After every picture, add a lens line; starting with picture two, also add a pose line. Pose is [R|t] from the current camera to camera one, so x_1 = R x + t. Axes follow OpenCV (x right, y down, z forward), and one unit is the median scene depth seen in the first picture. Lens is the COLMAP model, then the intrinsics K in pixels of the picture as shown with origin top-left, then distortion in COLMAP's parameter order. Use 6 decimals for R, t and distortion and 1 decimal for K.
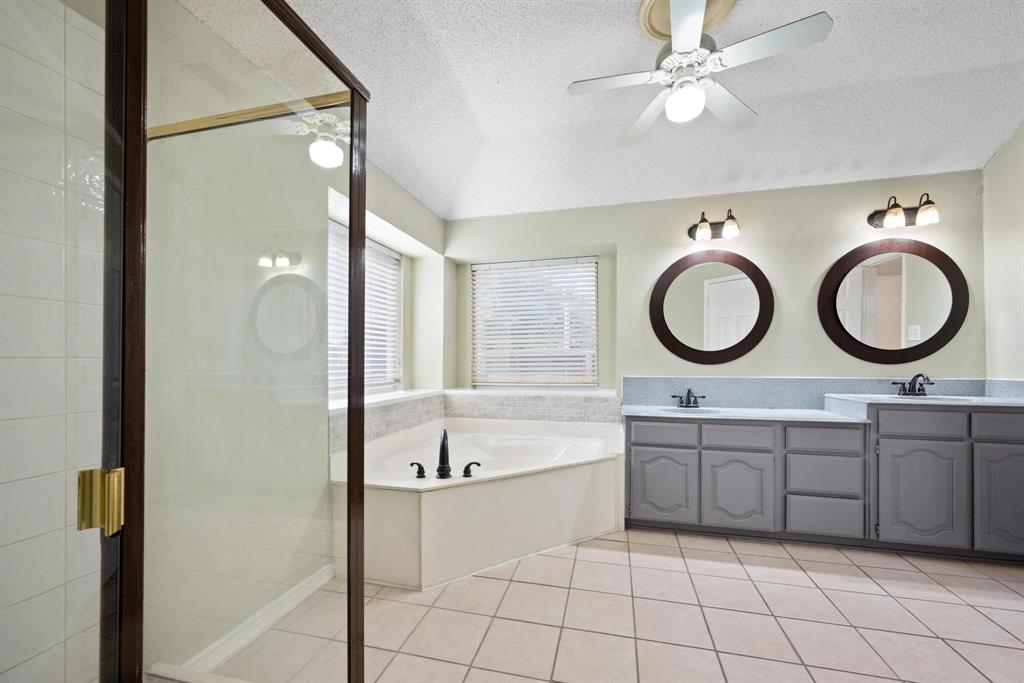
lens RADIAL K [[416.7, 0, 517.5], [0, 416.7, 362.2], [0, 0, 1]] dist [0.001684, -0.000175]
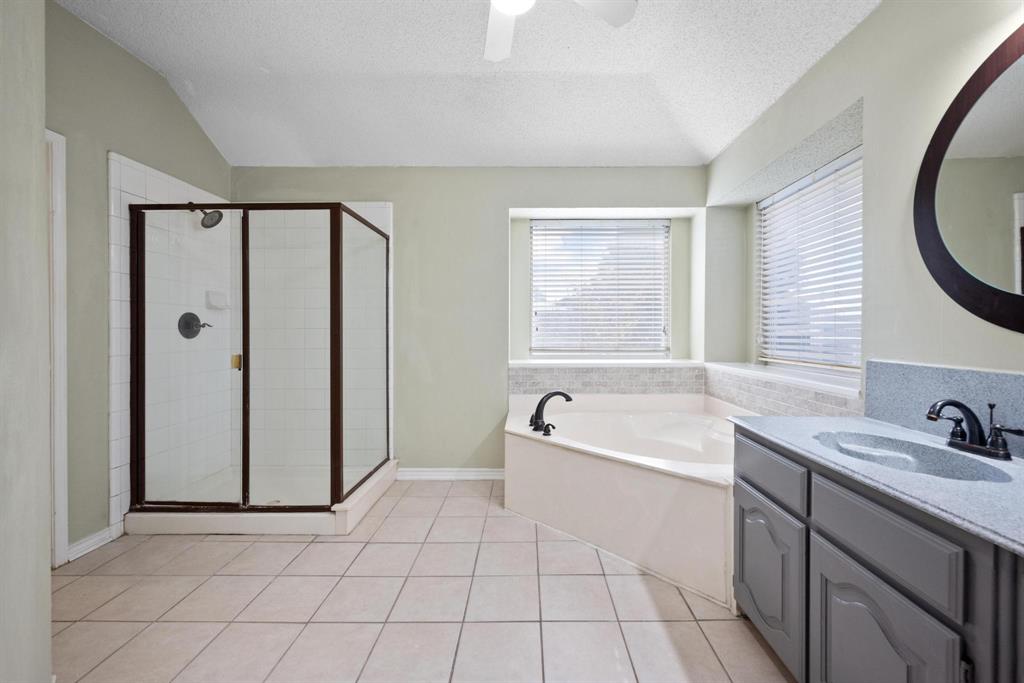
lens RADIAL K [[416.7, 0, 520.4], [0, 416.7, 332.3], [0, 0, 1]] dist [0.001684, -0.000175]
pose [[0.214185, 0.006596, -0.976771, 0.771904], [-0.001080, 0.999978, 0.006516, -0.001618], [0.976793, -0.000341, 0.214187, 0.579616]]
